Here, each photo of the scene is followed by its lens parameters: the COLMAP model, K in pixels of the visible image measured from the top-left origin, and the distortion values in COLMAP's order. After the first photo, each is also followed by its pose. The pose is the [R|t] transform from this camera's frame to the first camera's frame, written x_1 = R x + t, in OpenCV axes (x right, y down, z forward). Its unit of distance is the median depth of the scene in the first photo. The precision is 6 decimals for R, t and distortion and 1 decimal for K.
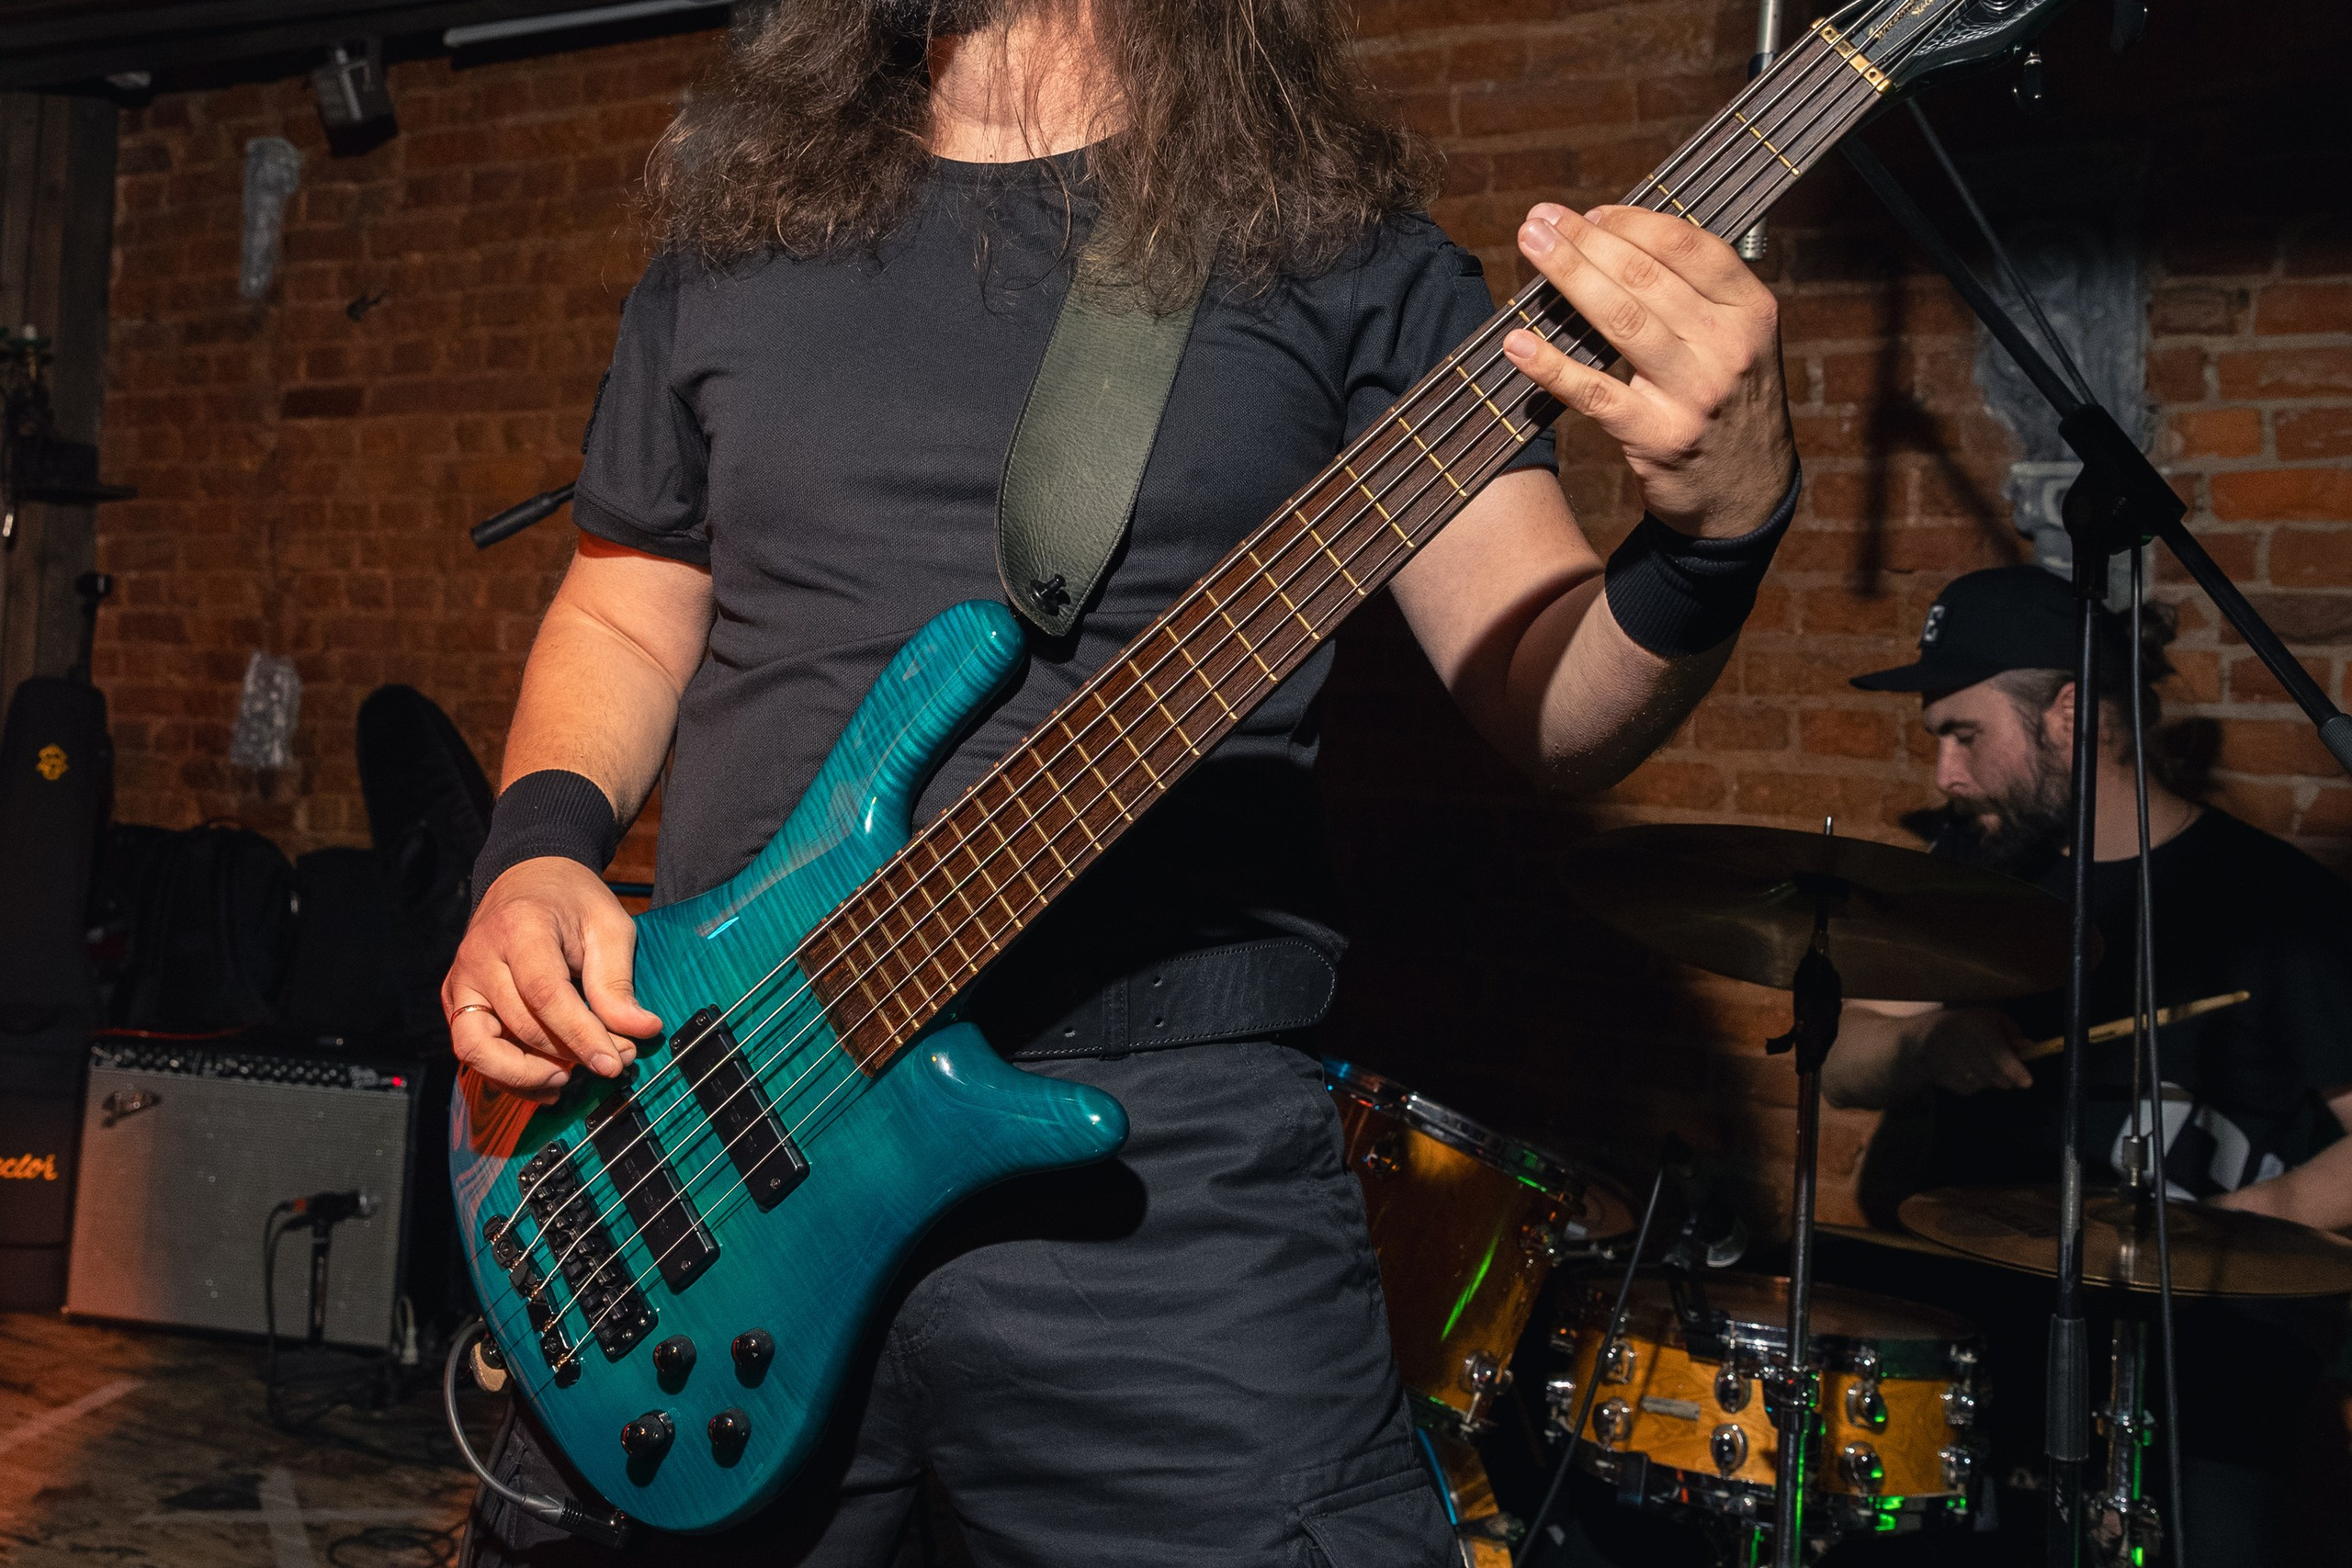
lens RADIAL K [[2059.0, 0, 1182.3], [0, 2059.0, 767.3], [0, 0, 1]] dist [-0.002317, -0.008072]
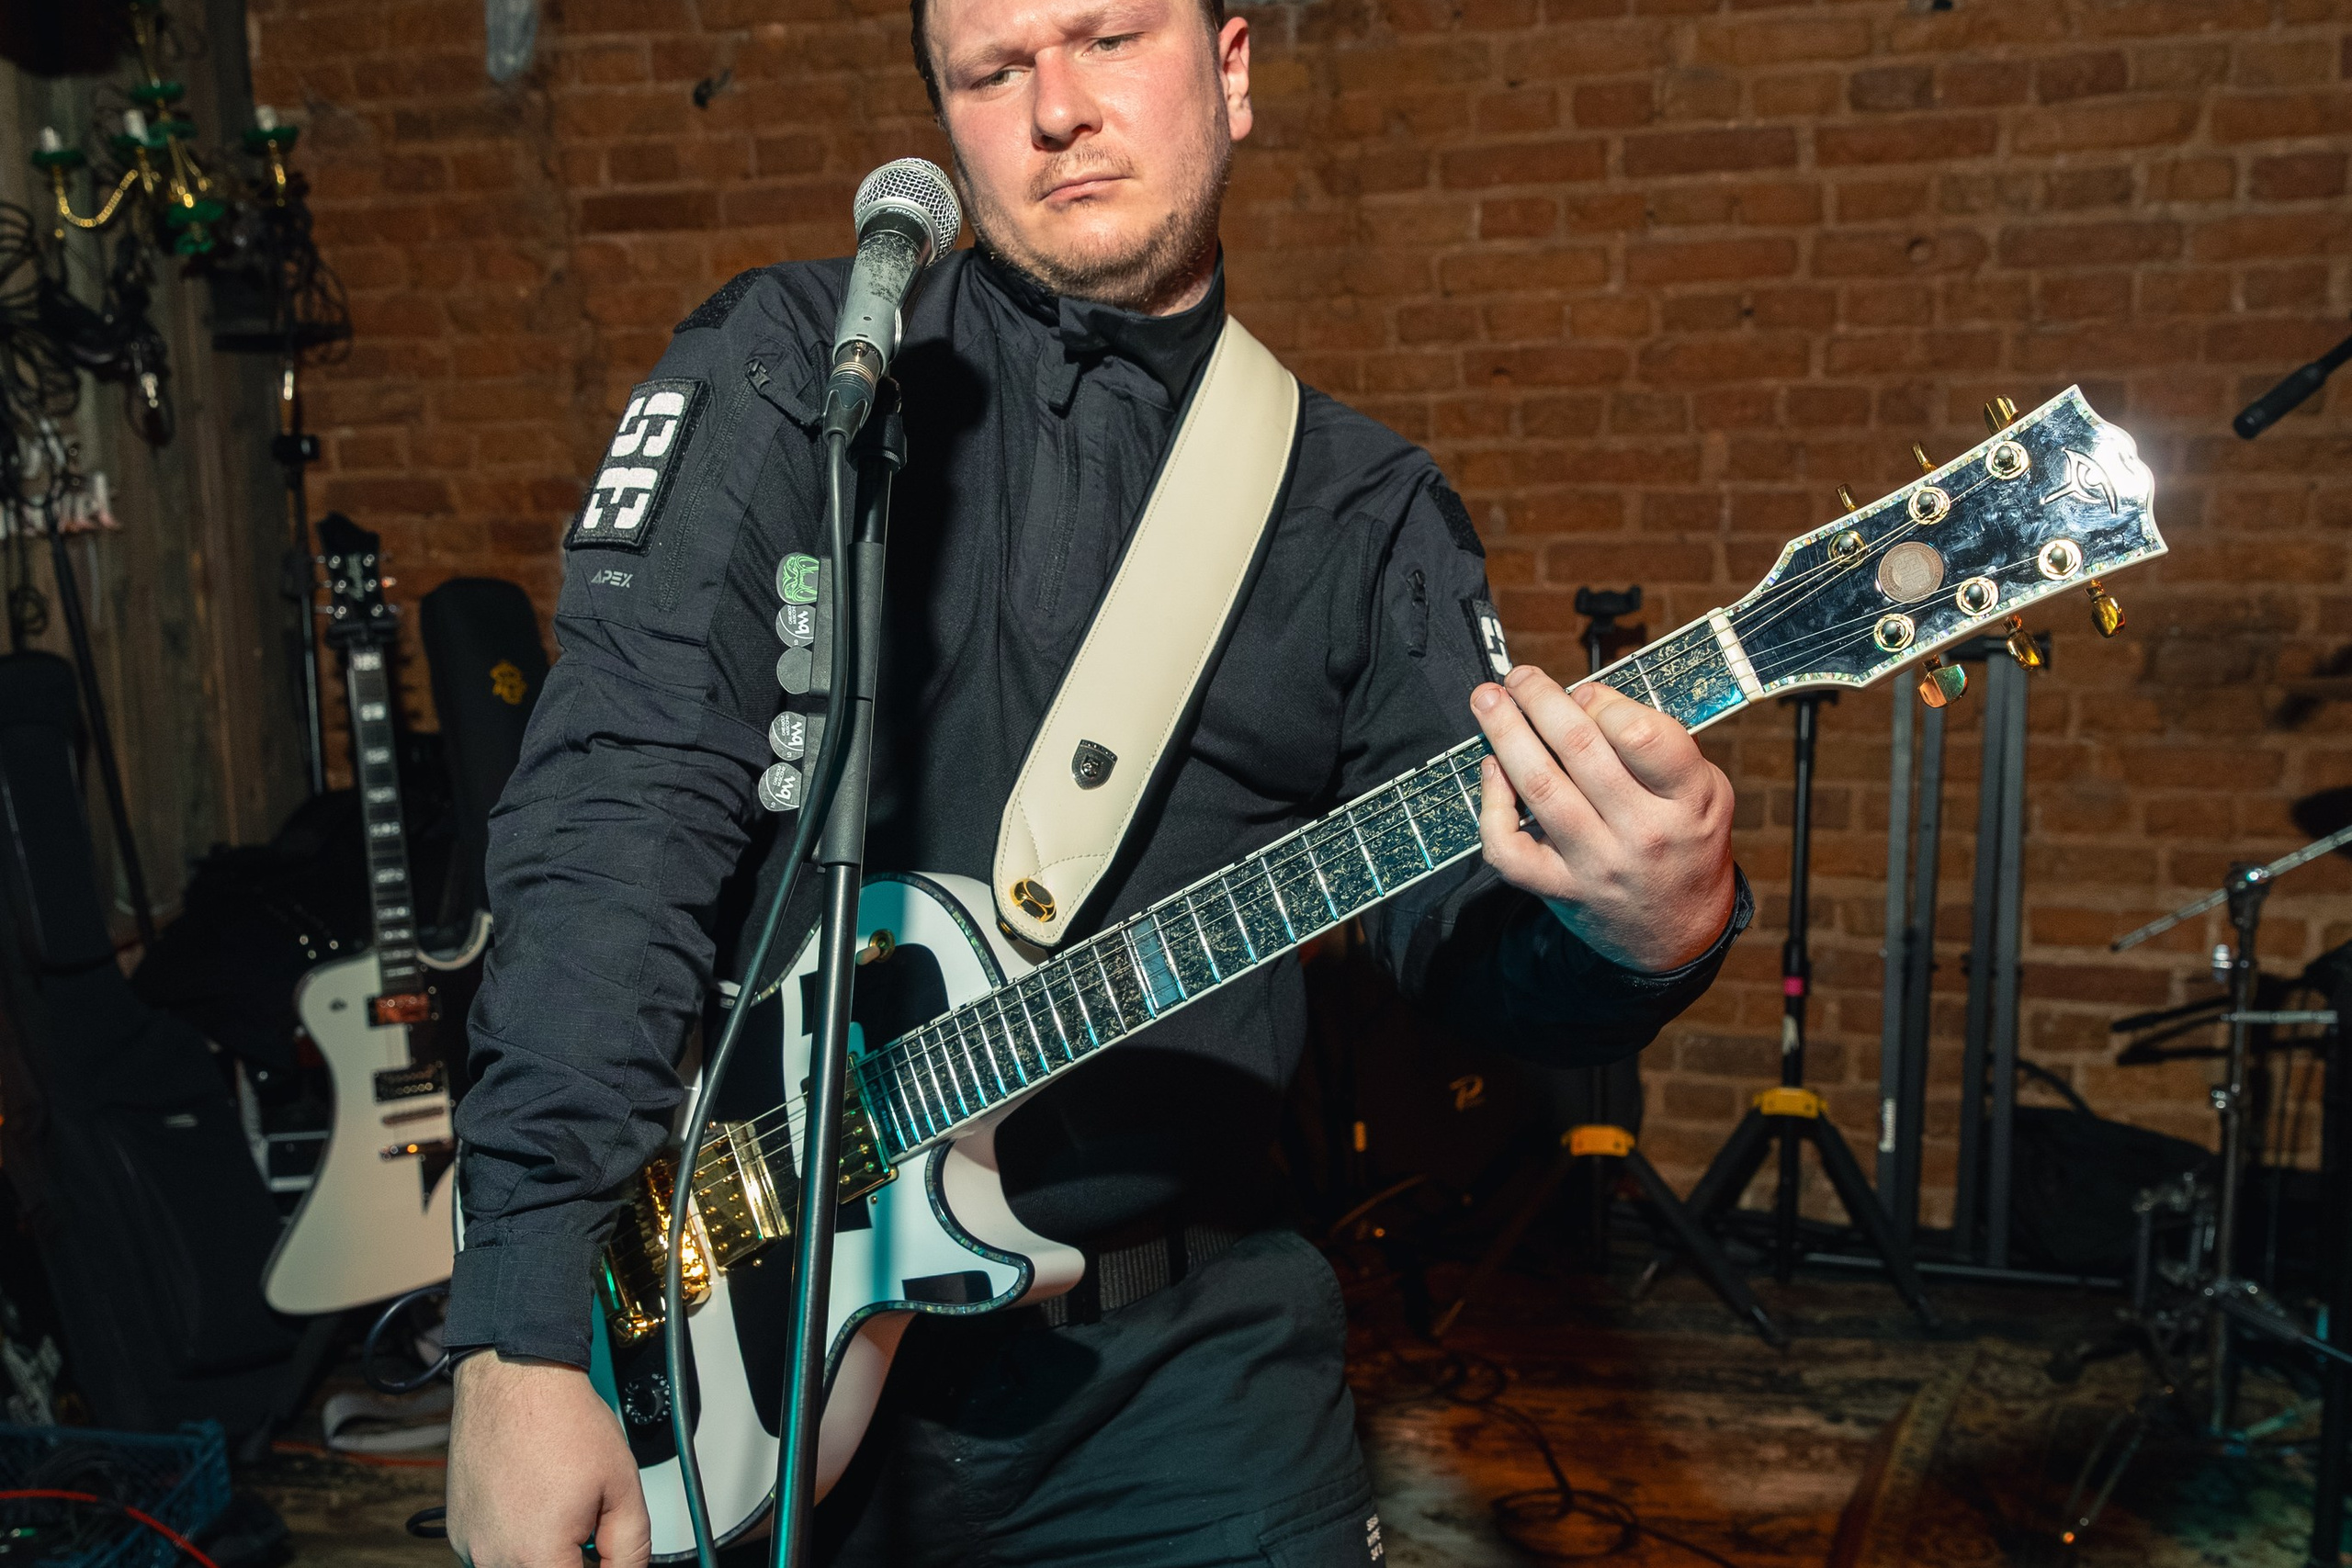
lens RADIAL K [[1856.3, 0, 1179.5], [0, 1856.3, 802.0], [0, 0, 1]] dist [0.008744, -0.014277]
pose [[0.951503, -0.125514, 0.280872, -0.457885], [0.076148, 0.980666, 0.180266, -0.062504], [-0.298068, -0.150135, 0.942664, 0.189026]]
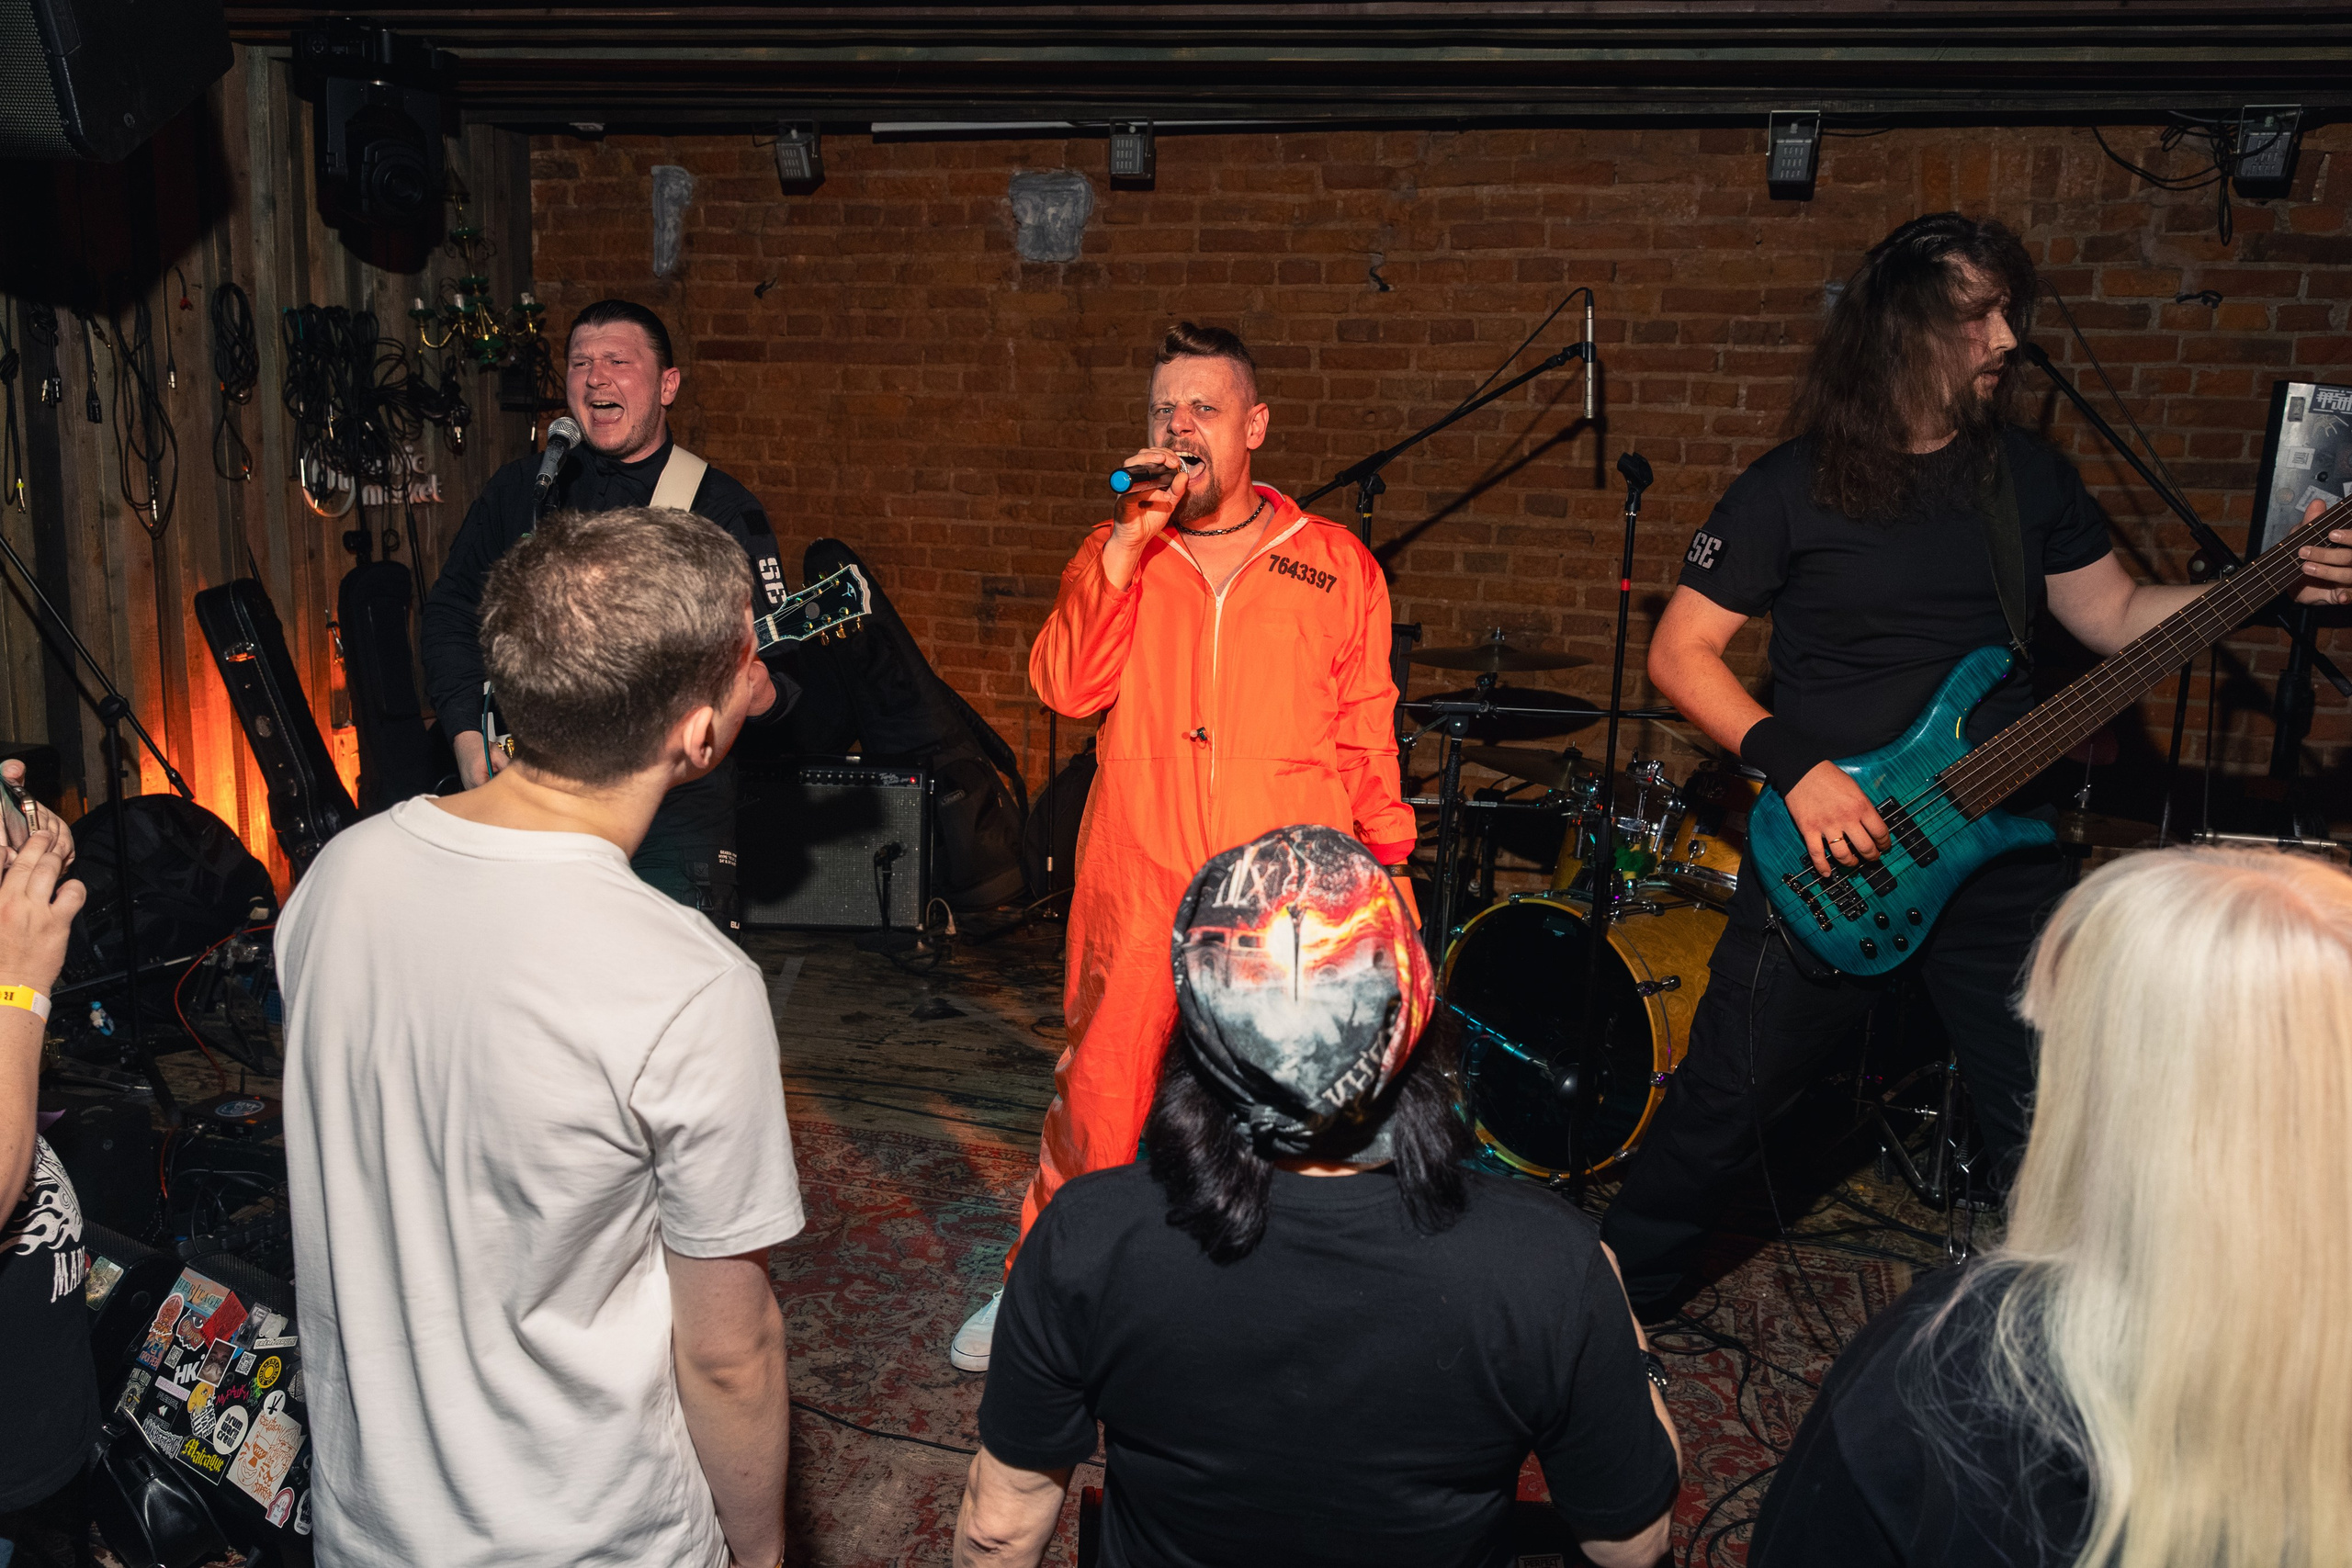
lens RADIAL K [[1351.6, 0, 1157.7], [0, 1351.6, 765.8], [0, 0, 1]] dist [-0.004967, 0.000033]
pose [[0.973303, -0.057385, 0.222235, -0.350826], [0.013202, 0.980636, 0.195396, -0.064870], [-0.229144, -0.187246, 0.955213, -0.112259]]
